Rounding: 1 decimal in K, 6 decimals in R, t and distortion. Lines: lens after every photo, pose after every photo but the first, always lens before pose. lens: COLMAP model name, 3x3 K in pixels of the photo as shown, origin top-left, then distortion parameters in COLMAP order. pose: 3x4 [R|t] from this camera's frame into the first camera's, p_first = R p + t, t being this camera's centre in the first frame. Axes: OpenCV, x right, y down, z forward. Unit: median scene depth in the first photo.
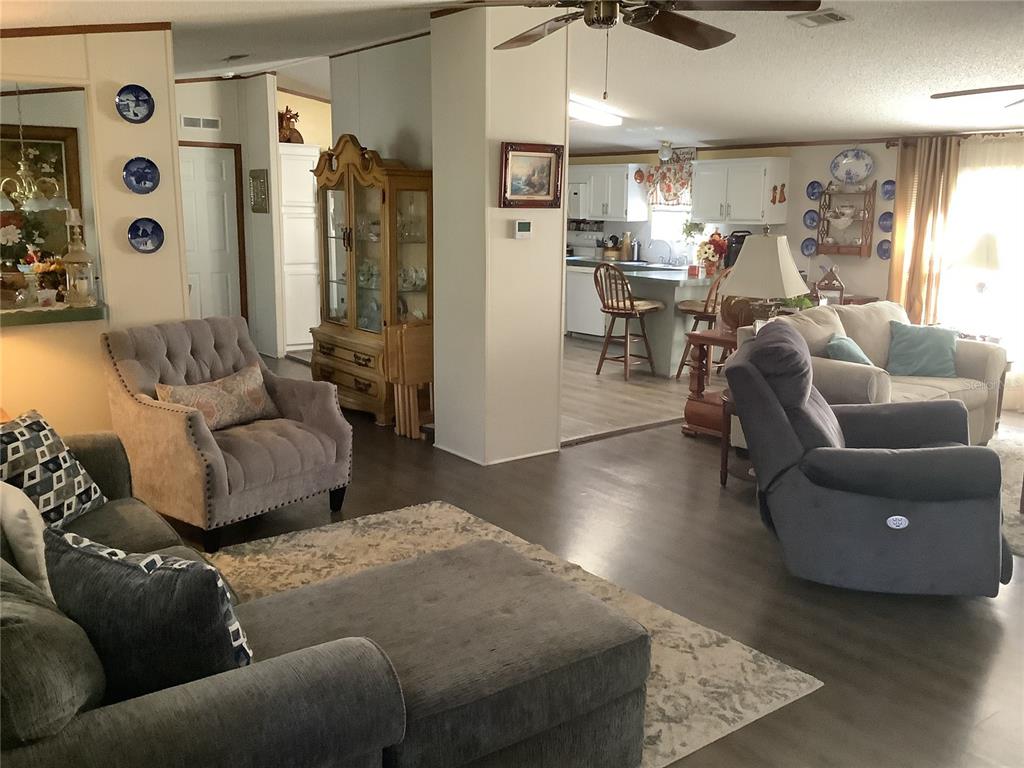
lens RADIAL K [[931.1, 0, 512.0], [0, 931.1, 384.0], [0, 0, 1]] dist [0.126023, -0.260608]
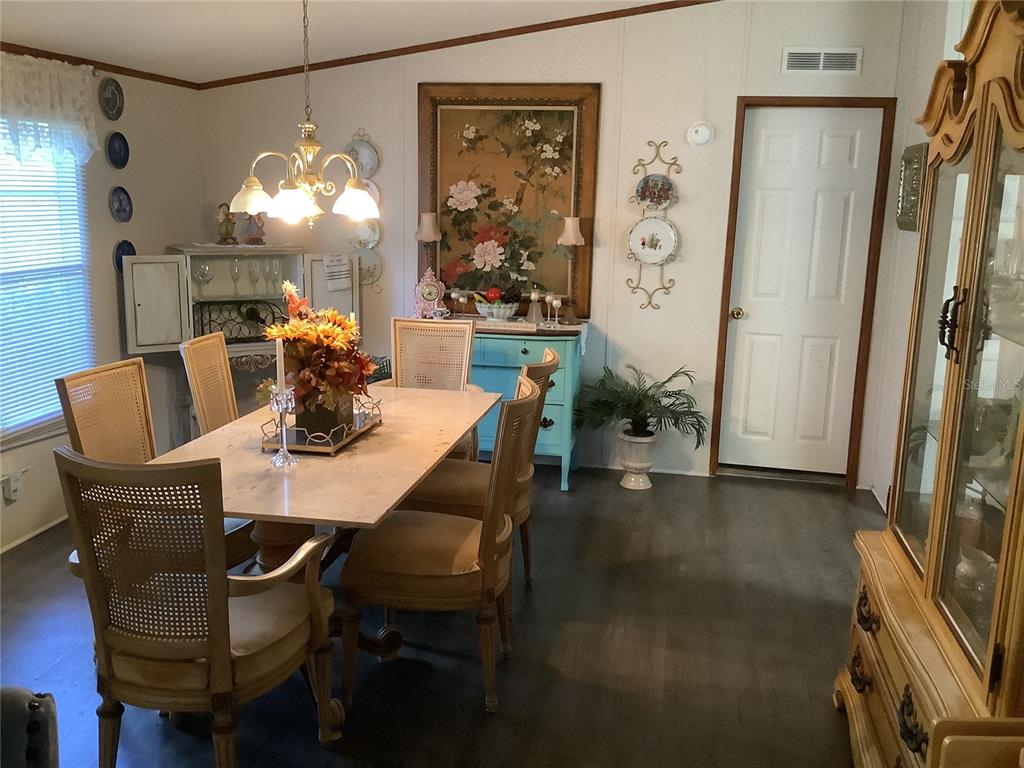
lens RADIAL K [[931.1, 0, 512.0], [0, 931.1, 384.0], [0, 0, 1]] dist [0.126023, -0.260608]
pose [[0.677757, 0.148930, -0.720046, -0.036273], [-0.154324, 0.986273, 0.058734, -0.108548], [0.718909, 0.071313, 0.691437, 0.560424]]
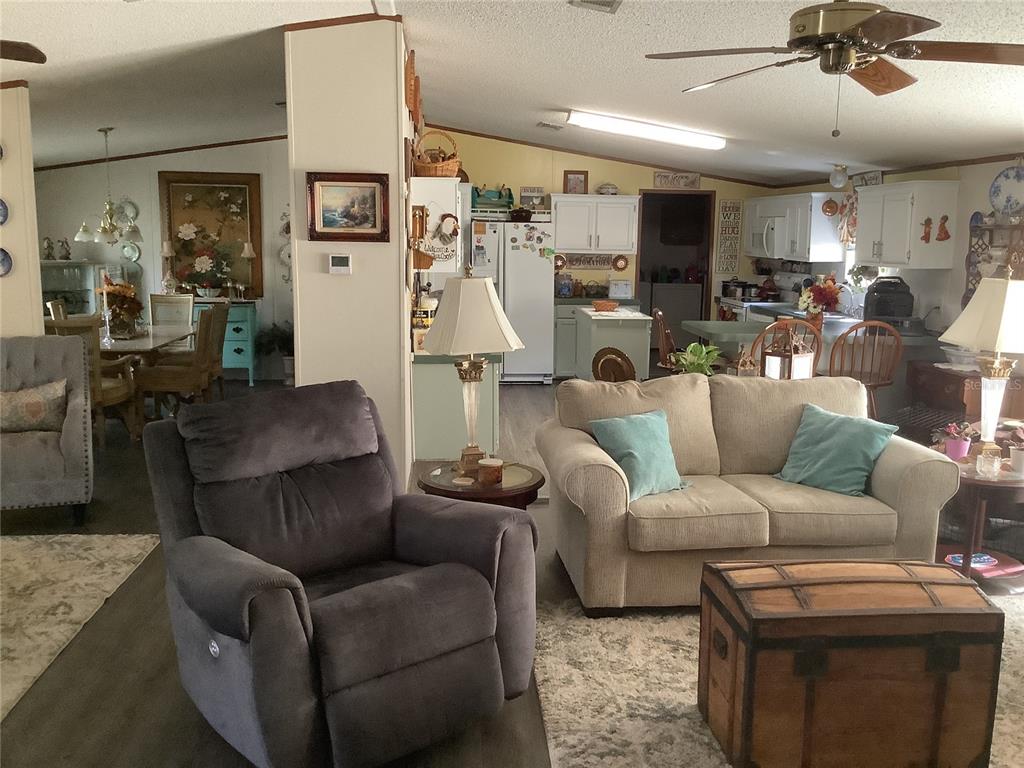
lens RADIAL K [[931.1, 0, 512.0], [0, 931.1, 384.0], [0, 0, 1]] dist [0.126023, -0.260608]
pose [[0.834875, 0.088522, -0.543275, 0.454993], [-0.110687, 0.993822, -0.008162, -0.039219], [0.539196, 0.066948, 0.839515, 0.213707]]
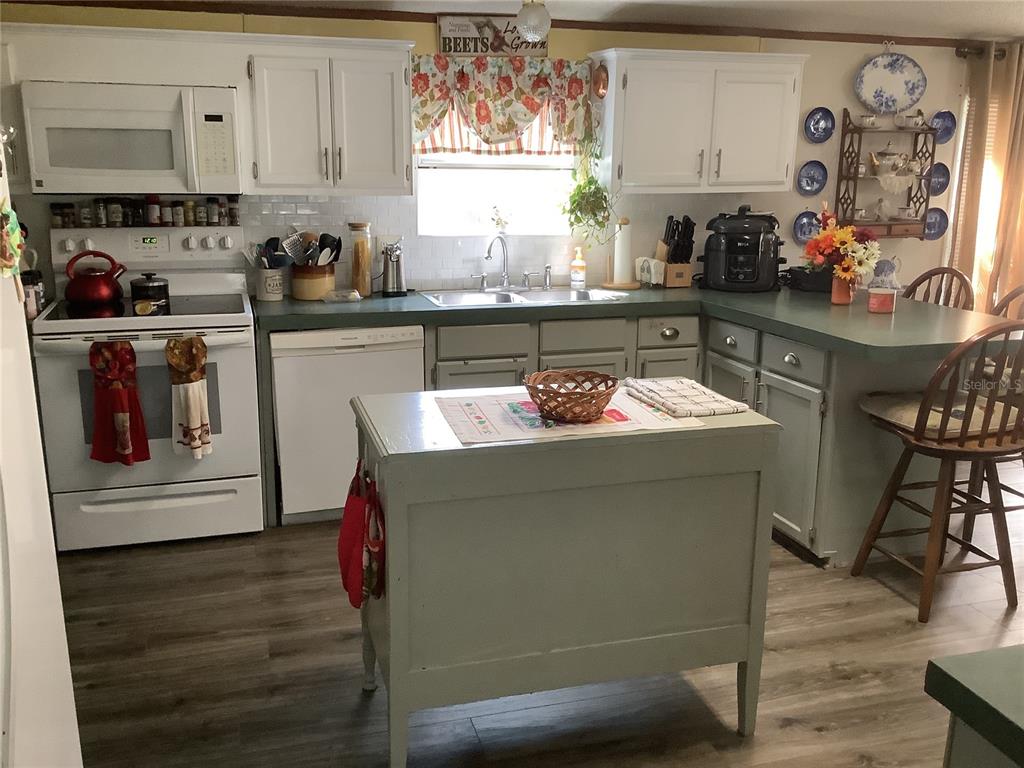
lens RADIAL K [[931.1, 0, 512.0], [0, 931.1, 384.0], [0, 0, 1]] dist [0.126023, -0.260608]
pose [[0.340505, -0.235781, 0.910200, -0.289791], [0.175618, 0.966960, 0.184786, -0.203560], [-0.923696, 0.096927, 0.370663, 1.033418]]
